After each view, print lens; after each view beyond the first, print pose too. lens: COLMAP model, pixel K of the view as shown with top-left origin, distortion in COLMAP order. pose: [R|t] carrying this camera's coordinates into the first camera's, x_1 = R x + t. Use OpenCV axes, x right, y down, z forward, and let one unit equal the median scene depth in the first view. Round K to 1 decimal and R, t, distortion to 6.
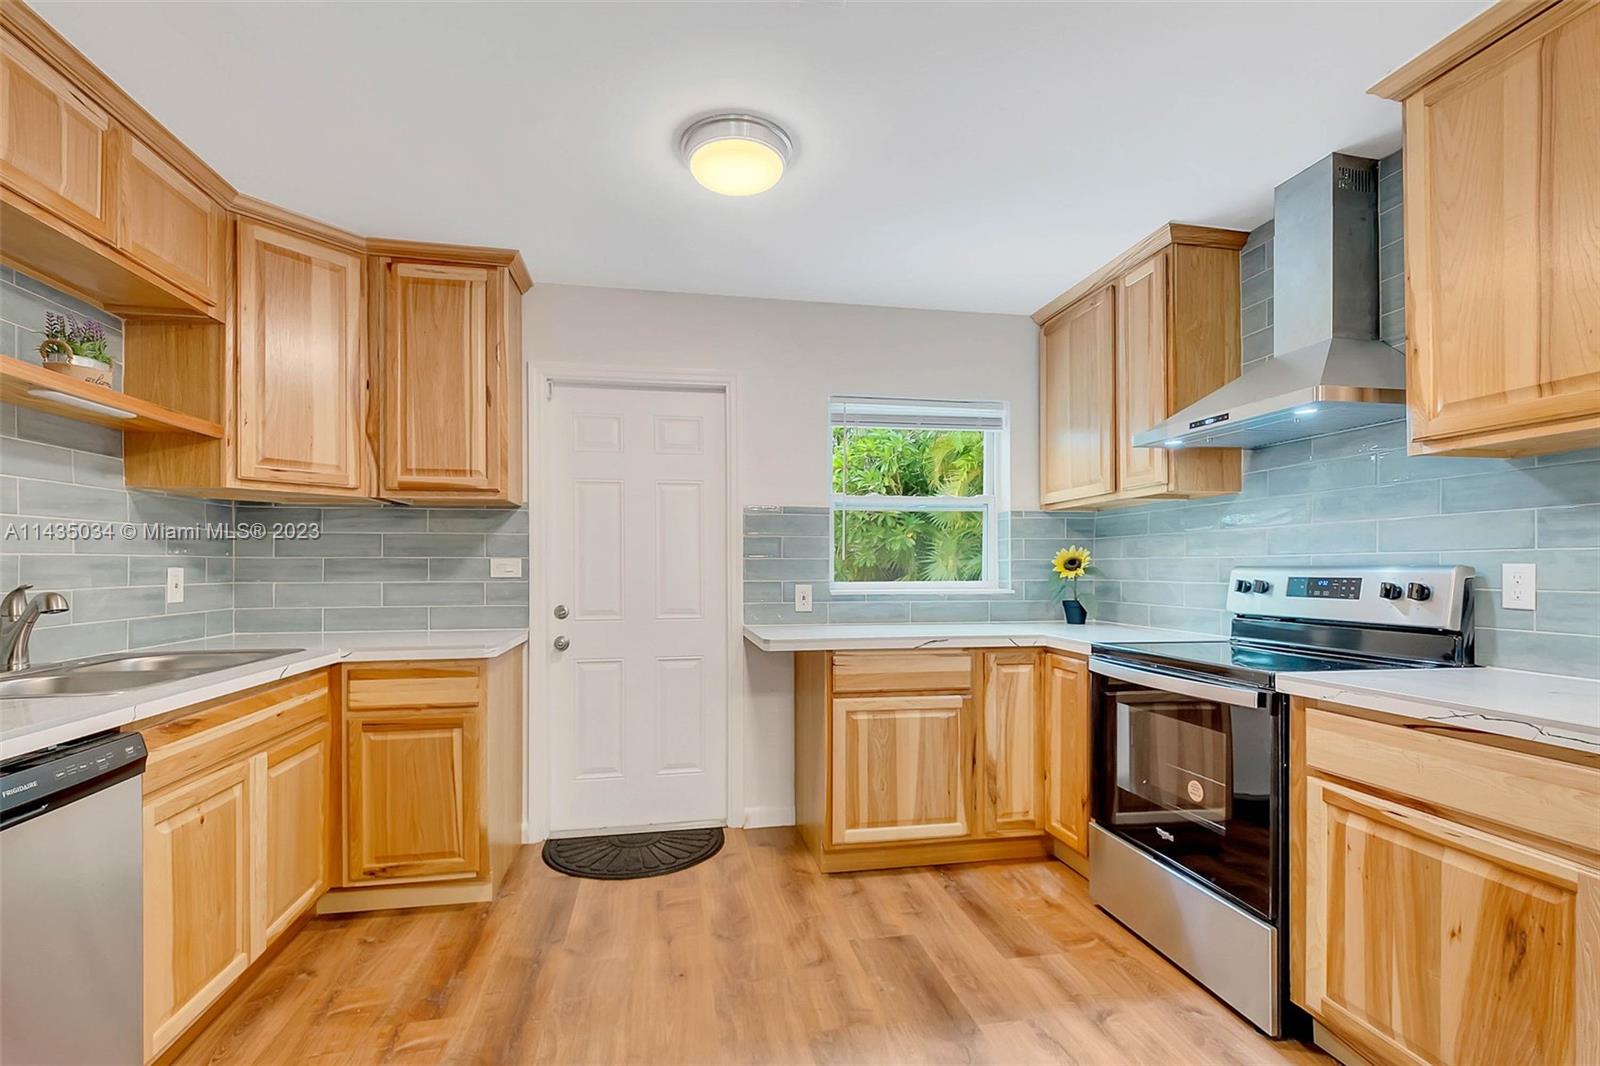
lens RADIAL K [[715.2, 0, 794.1], [0, 715.2, 567.9], [0, 0, 1]] dist [0.007635, -0.005103]
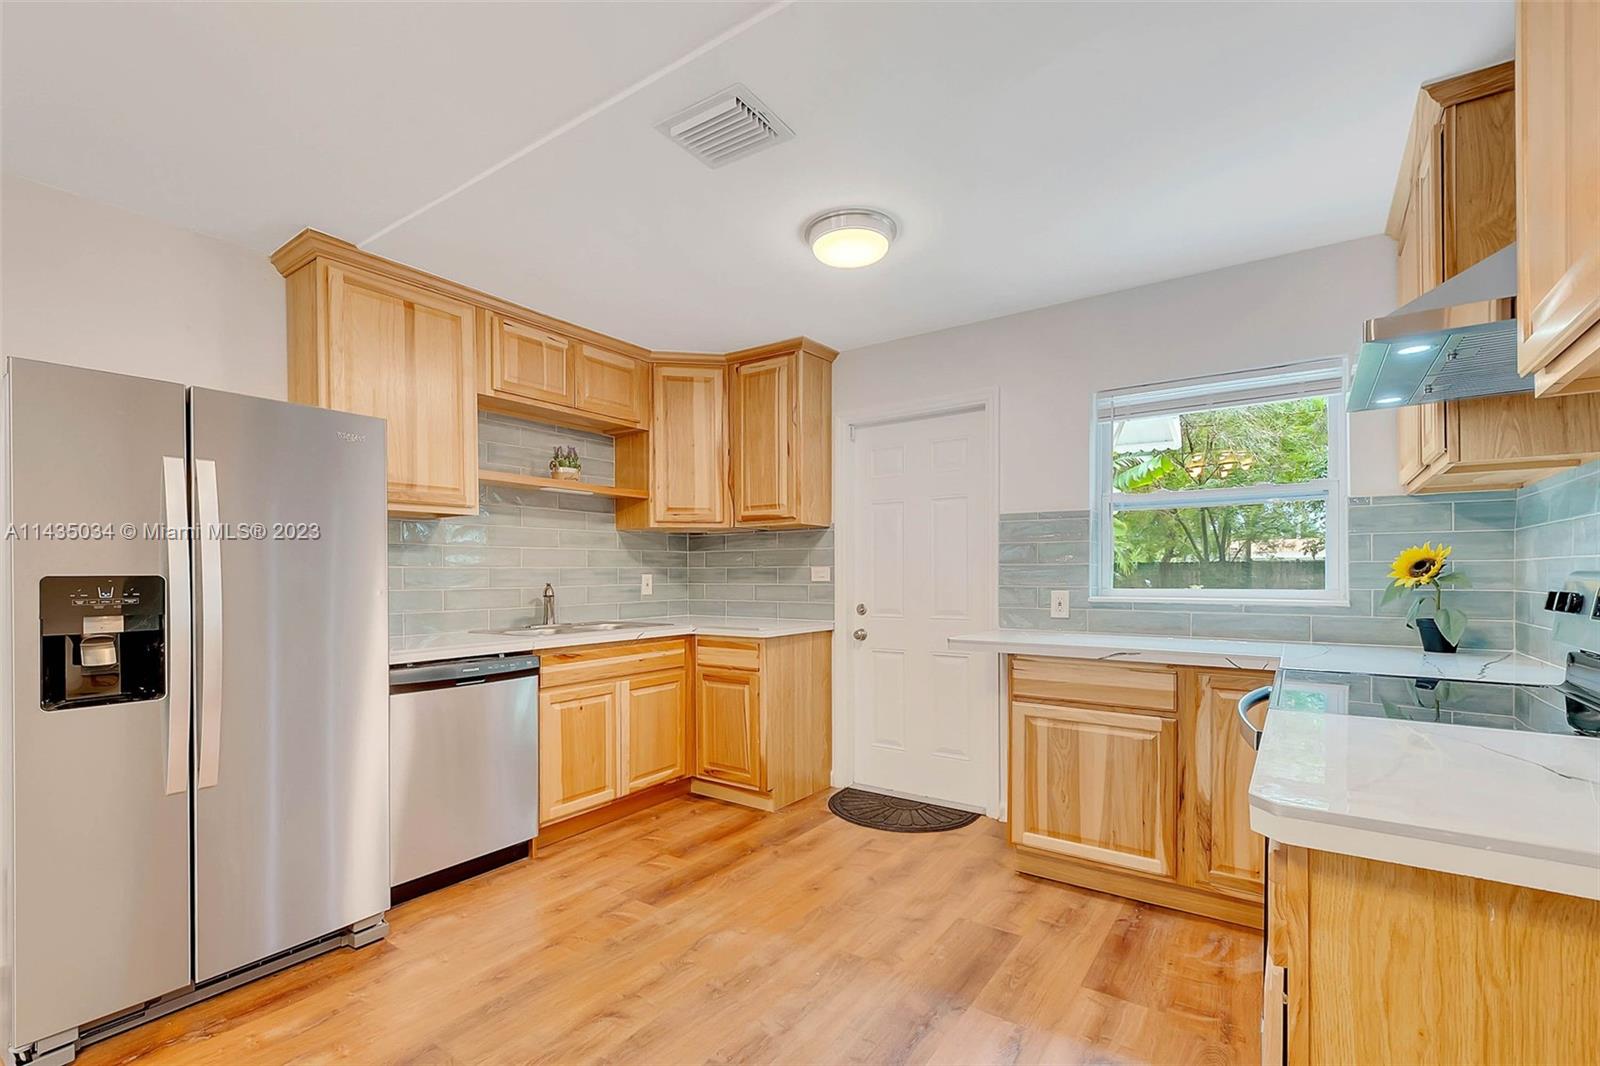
lens RADIAL K [[715.2, 0, 798.0], [0, 715.2, 583.3], [0, 0, 1]] dist [0.007635, -0.005103]
pose [[0.696885, 0.008305, -0.717135, 0.619602], [0.002177, 0.999904, 0.013695, -0.001601], [0.717179, -0.011105, 0.696800, 0.066917]]
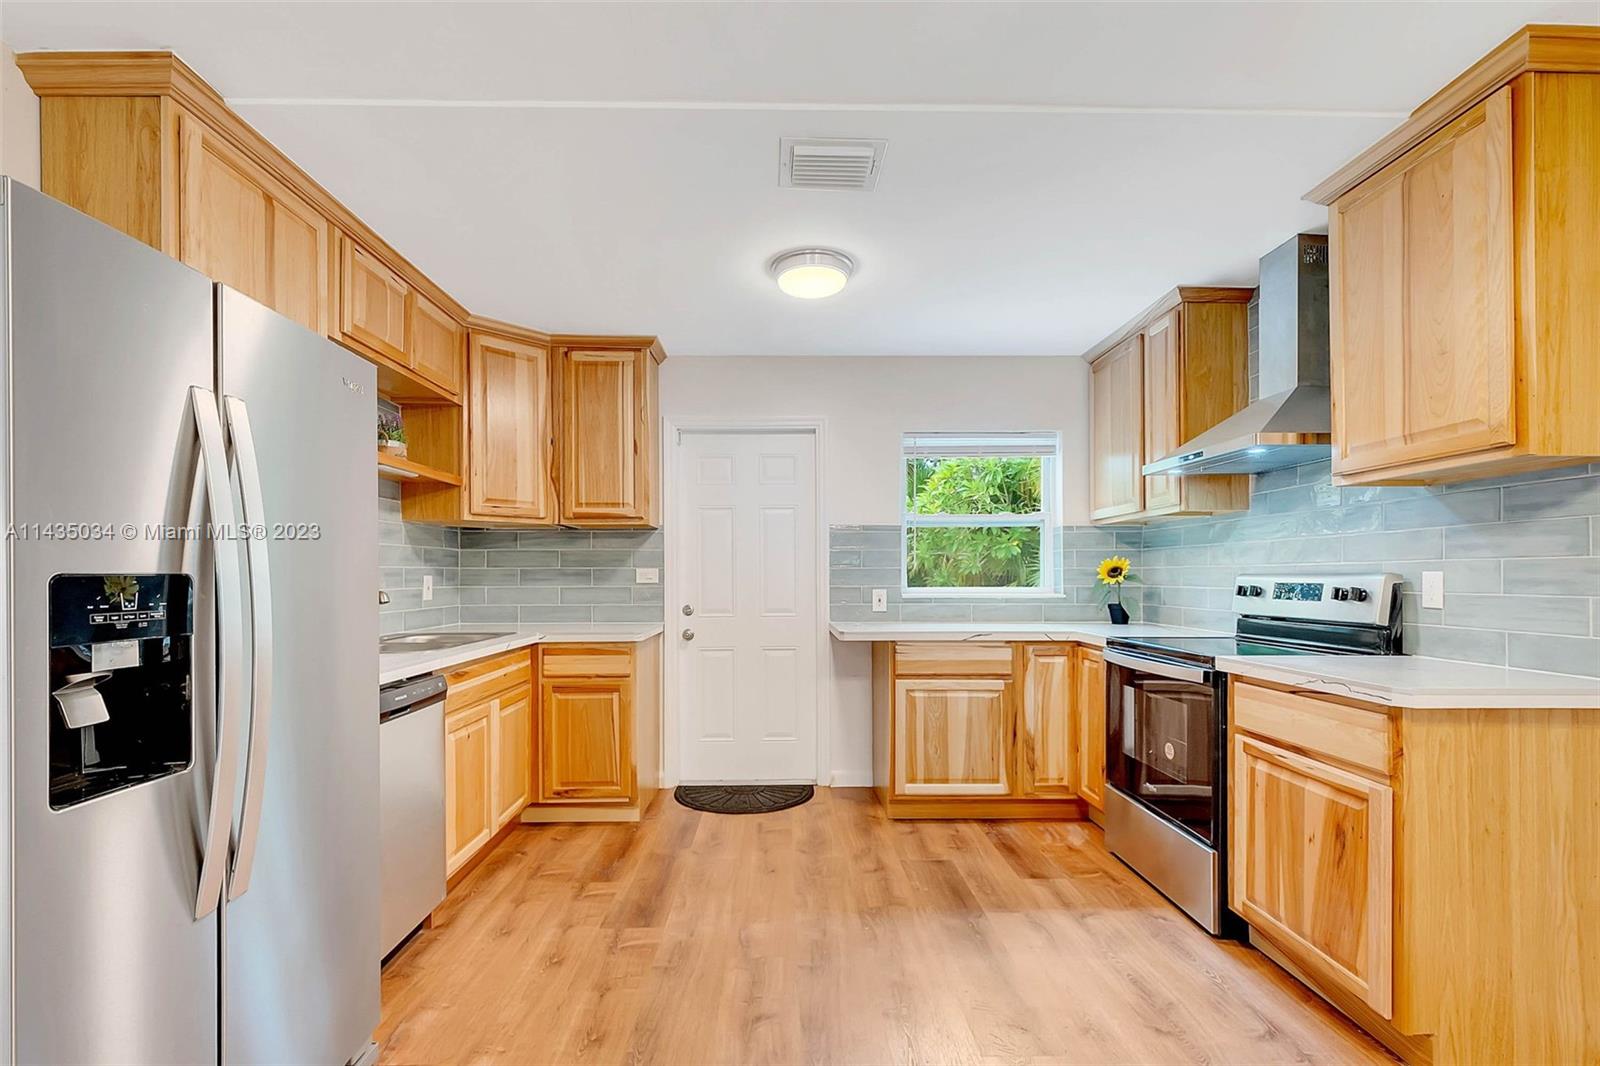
lens RADIAL K [[715.2, 0, 797.6], [0, 715.2, 579.1], [0, 0, 1]] dist [0.007635, -0.005103]
pose [[0.987091, 0.000058, -0.160159, 0.092073], [0.000677, 0.999989, 0.004537, 0.000520], [0.160157, -0.004587, 0.987081, -0.290553]]
